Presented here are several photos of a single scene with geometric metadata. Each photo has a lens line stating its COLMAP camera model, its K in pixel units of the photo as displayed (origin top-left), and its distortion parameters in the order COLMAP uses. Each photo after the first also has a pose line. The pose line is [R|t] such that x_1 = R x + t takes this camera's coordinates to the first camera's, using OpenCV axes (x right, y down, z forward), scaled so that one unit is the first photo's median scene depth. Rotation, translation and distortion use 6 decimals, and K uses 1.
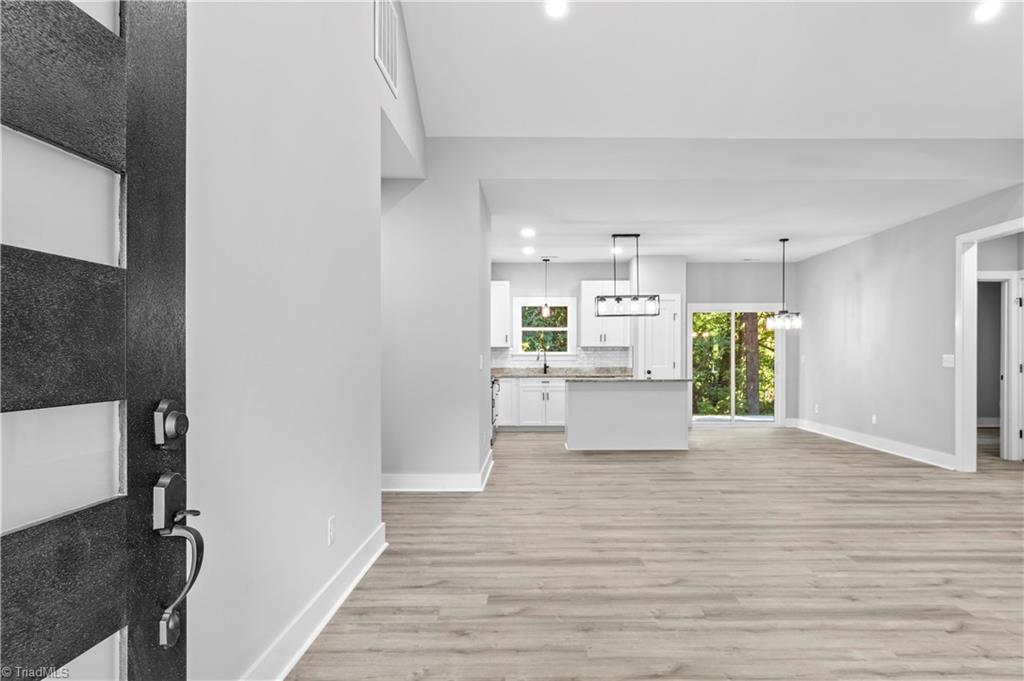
lens RADIAL K [[618.4, 0, 540.9], [0, 618.4, 355.9], [0, 0, 1]] dist [-0.005038, 0.021386]
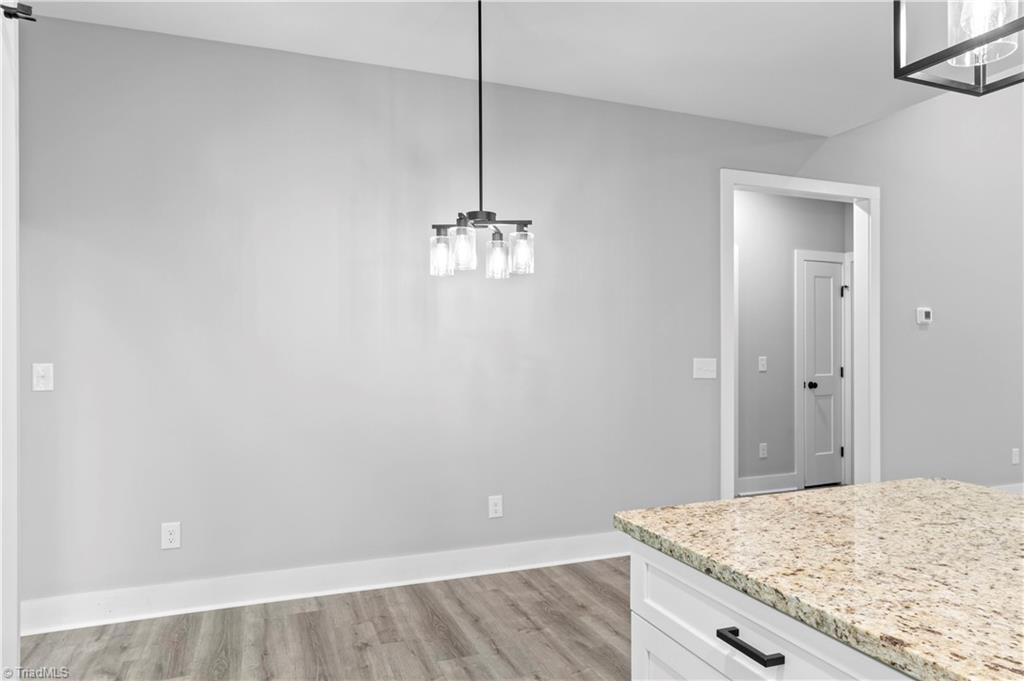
lens RADIAL K [[665.3, 0, 547.0], [0, 665.3, 360.1], [0, 0, 1]] dist [-0.024949, 0.000139]
pose [[-0.365484, -0.002663, 0.930814, 0.082972], [0.009109, 0.999938, 0.006437, -0.003708], [-0.930773, 0.010832, -0.365437, 1.090144]]
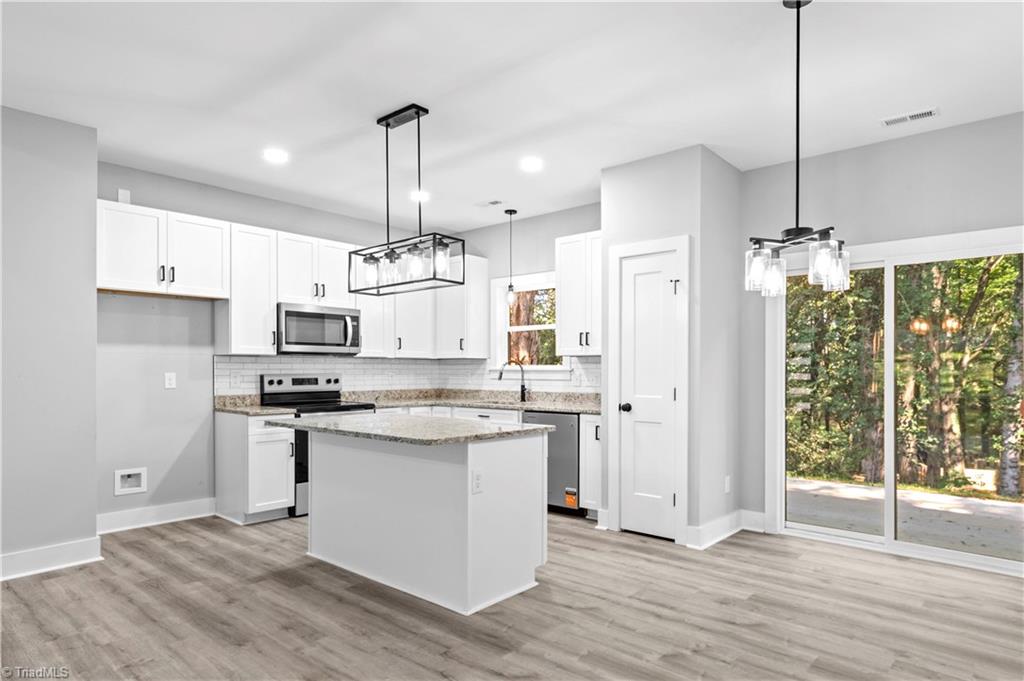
lens RADIAL K [[602.1, 0, 543.4], [0, 602.1, 371.2], [0, 0, 1]] dist [0.027396, -0.000285]
pose [[0.761328, 0.005268, -0.648346, 0.491831], [-0.001801, 0.999980, 0.006010, -0.005257], [0.648365, -0.003408, 0.761322, 0.695039]]
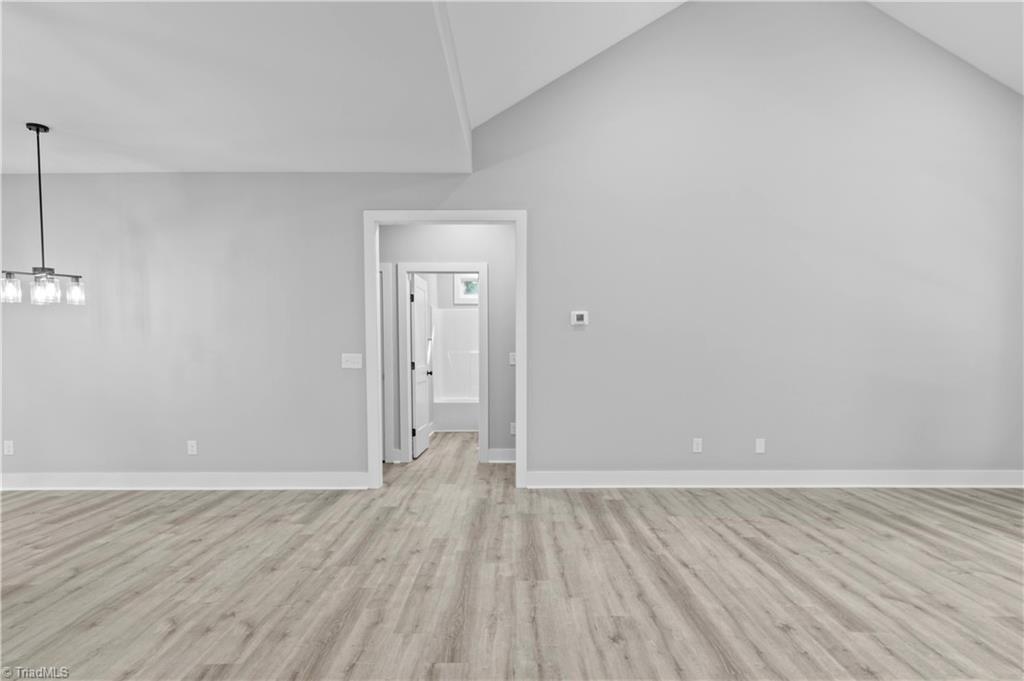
lens RADIAL K [[553.2, 0, 511.0], [0, 553.2, 375.1], [0, 0, 1]] dist [0.004448, 0.001460]
pose [[0.011550, -0.046251, 0.998863, -0.065419], [0.003788, 0.998925, 0.046210, -0.004735], [-0.999926, 0.003250, 0.011713, 0.612156]]
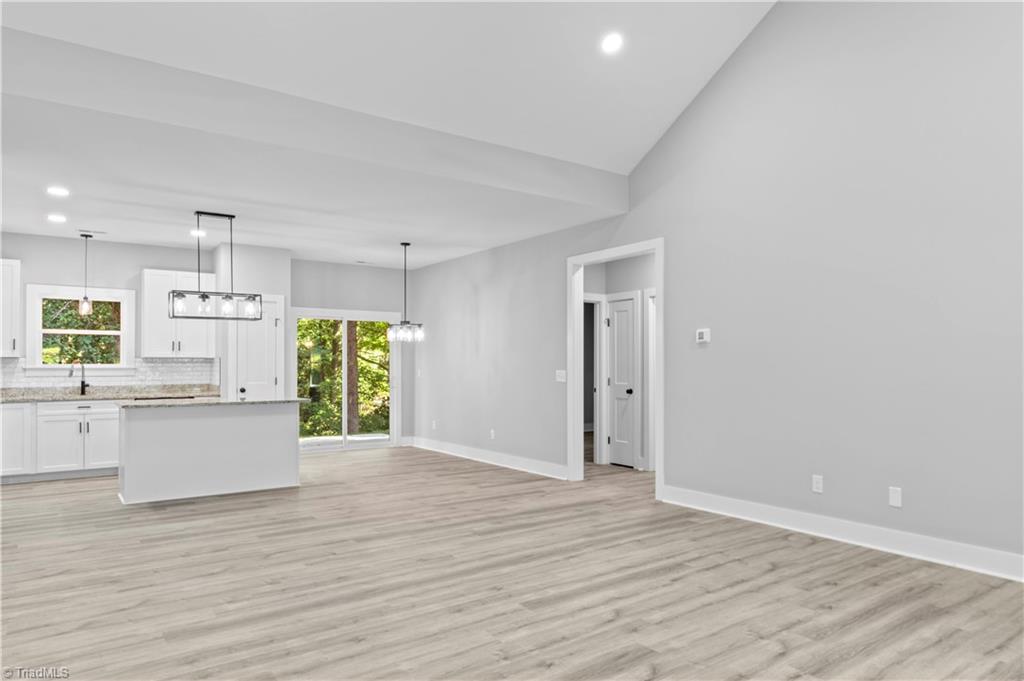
lens RADIAL K [[649.0, 0, 555.6], [0, 649.0, 358.5], [0, 0, 1]] dist [-0.011100, -0.004001]
pose [[0.796338, 0.008366, 0.604794, -0.010702], [-0.001603, 0.999930, -0.011721, -0.006638], [-0.604850, 0.008364, 0.796296, 0.102361]]
